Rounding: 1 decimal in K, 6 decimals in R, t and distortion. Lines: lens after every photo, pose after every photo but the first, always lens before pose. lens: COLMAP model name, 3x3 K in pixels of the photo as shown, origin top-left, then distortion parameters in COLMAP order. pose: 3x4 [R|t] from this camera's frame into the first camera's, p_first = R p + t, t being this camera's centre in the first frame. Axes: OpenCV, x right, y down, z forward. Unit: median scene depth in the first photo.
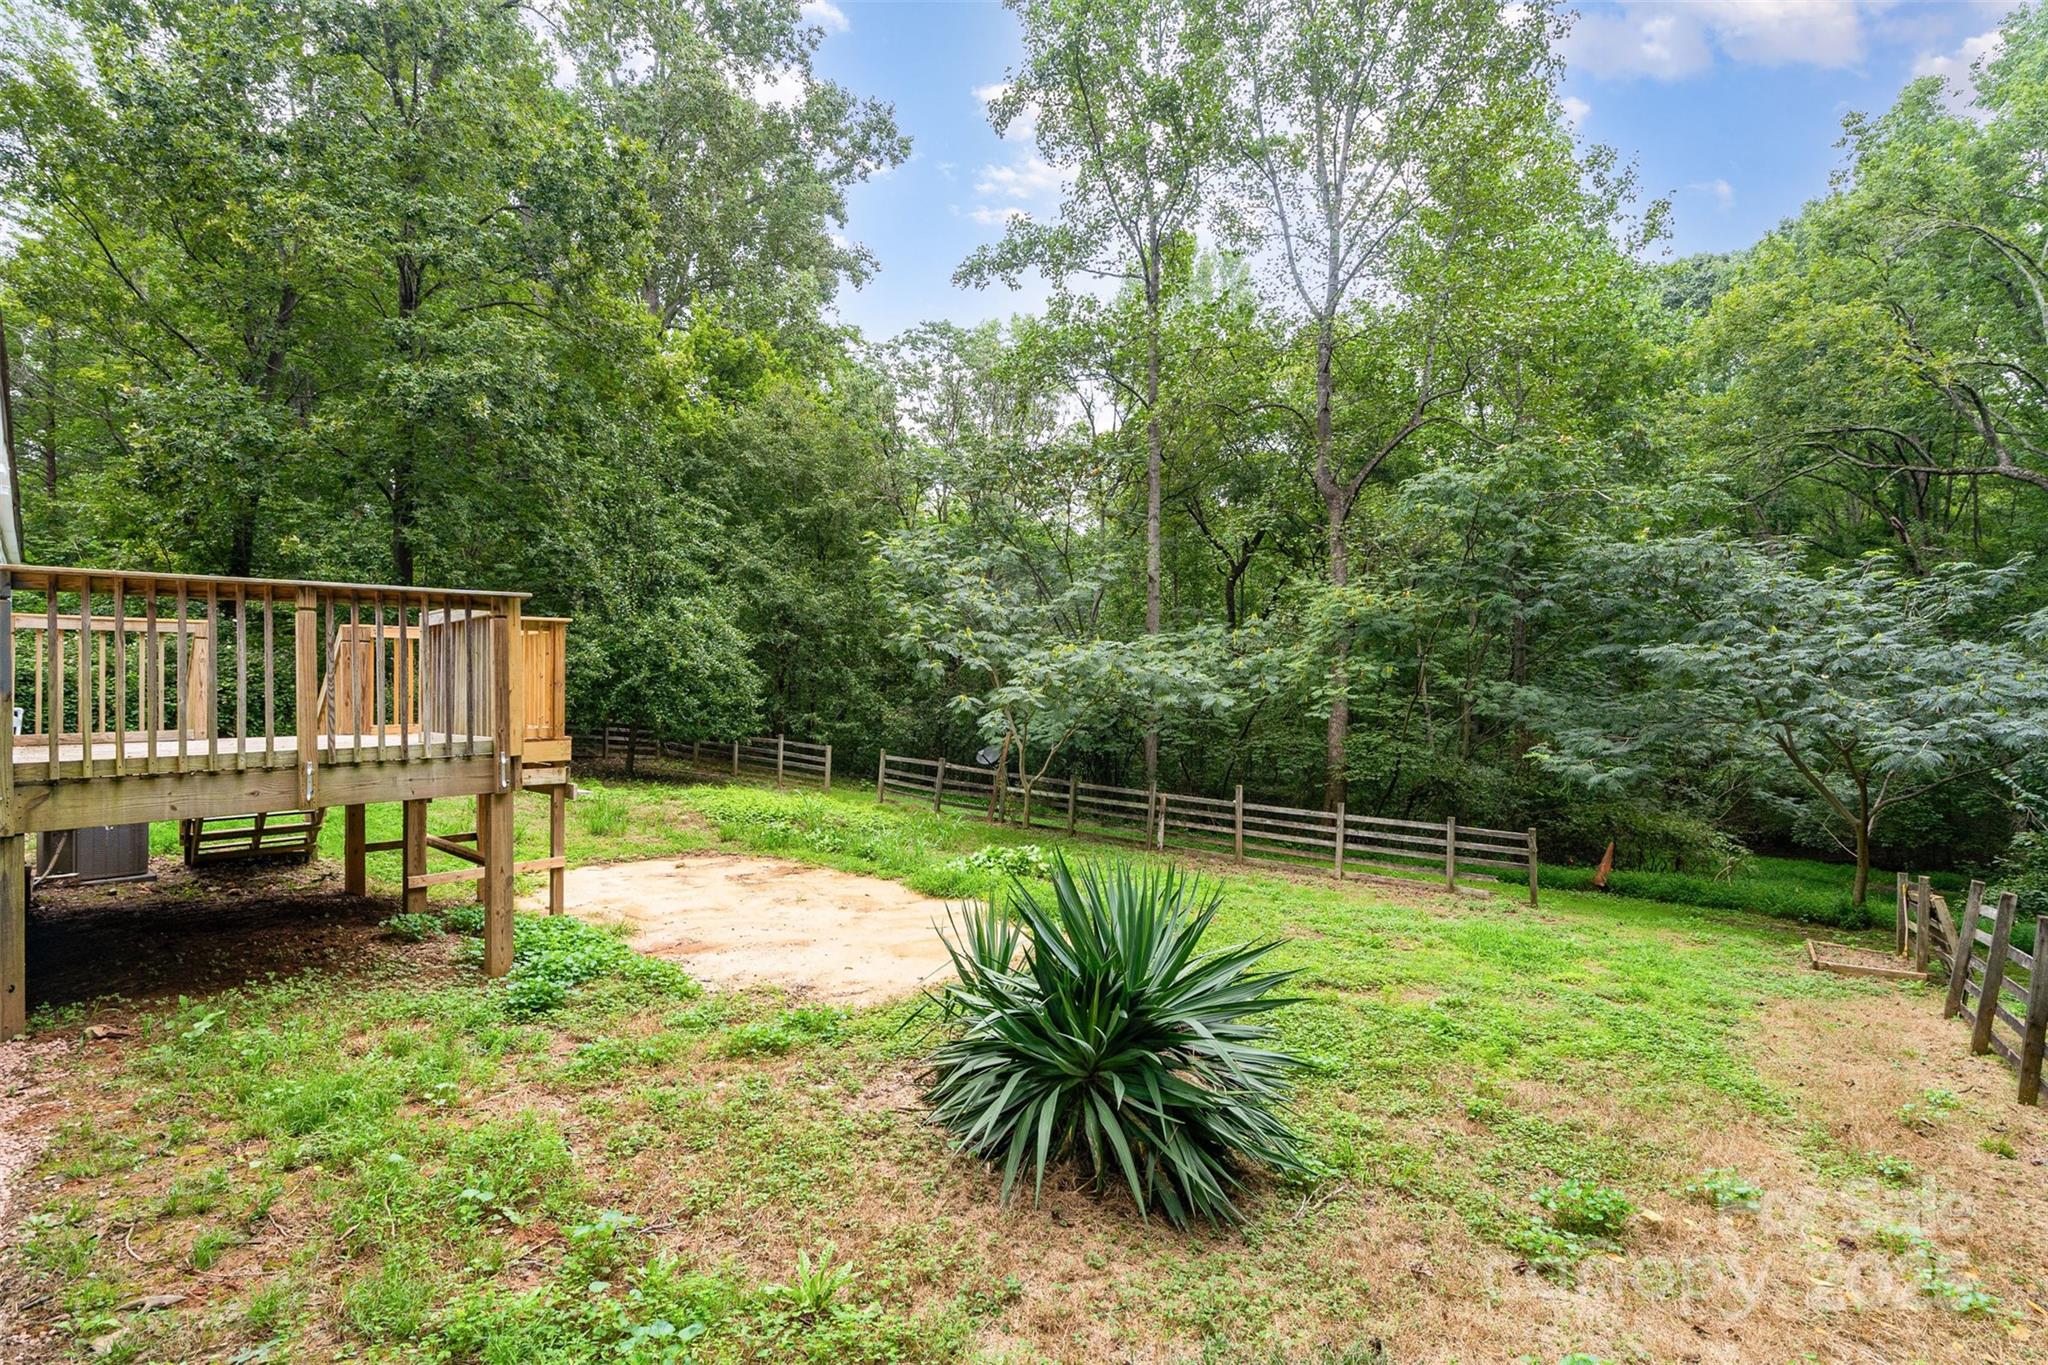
lens RADIAL K [[926.4, 0, 1019.2], [0, 926.4, 677.4], [0, 0, 1]] dist [-0.001392, -0.000305]
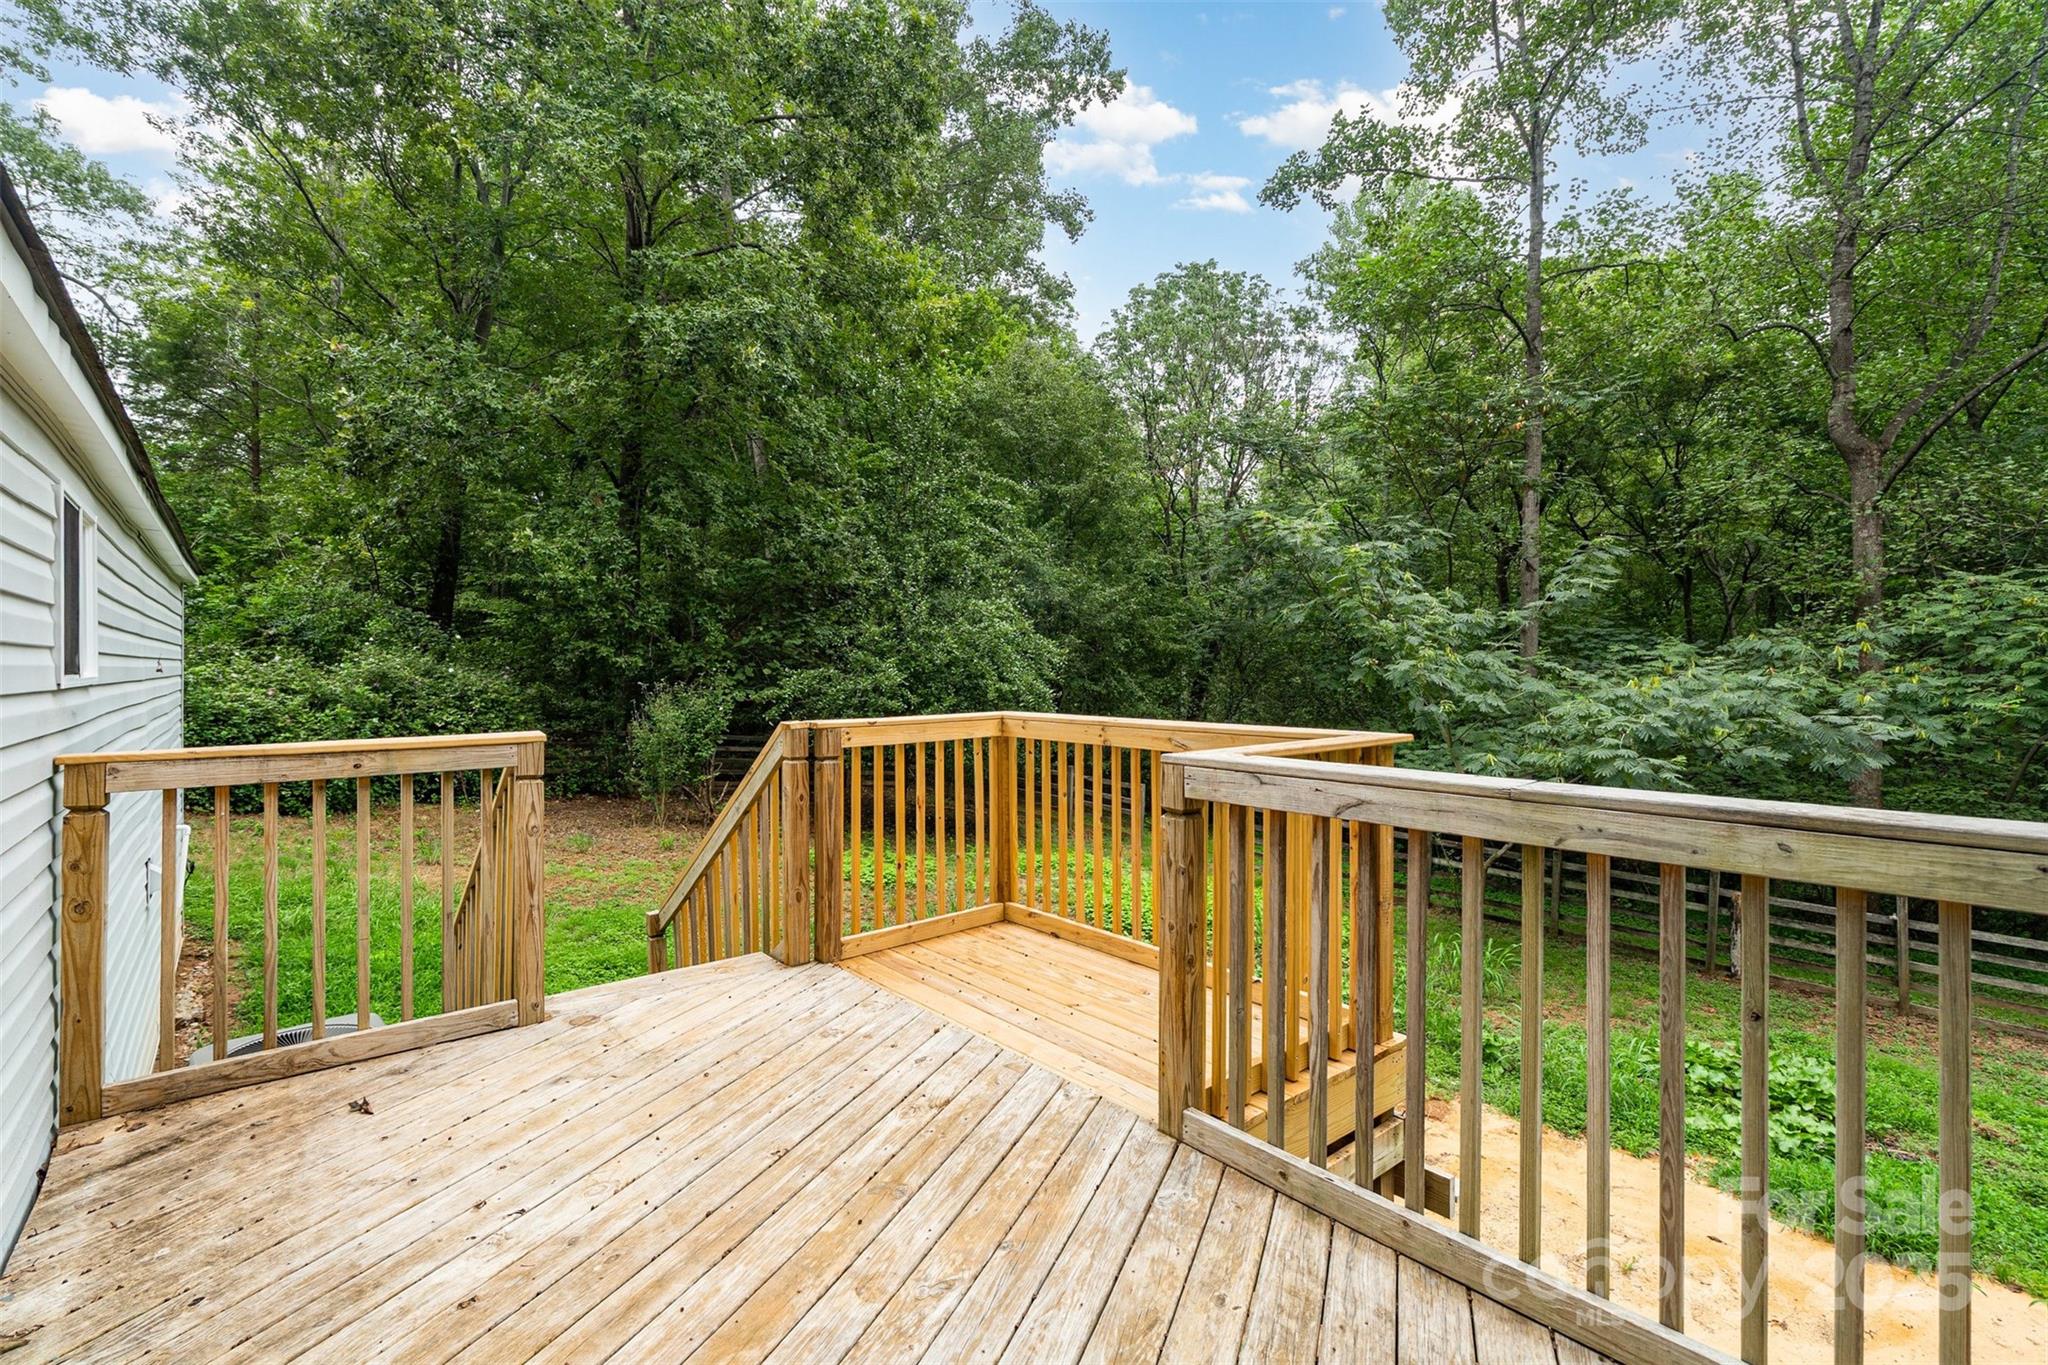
lens RADIAL K [[911.7, 0, 1019.4], [0, 911.7, 659.6], [0, 0, 1]] dist [-0.000602, 0.000032]
pose [[0.993499, 0.000615, -0.113840, -0.263250], [-0.000406, 0.999998, 0.001855, -0.040355], [0.113841, -0.001797, 0.993497, 0.261641]]
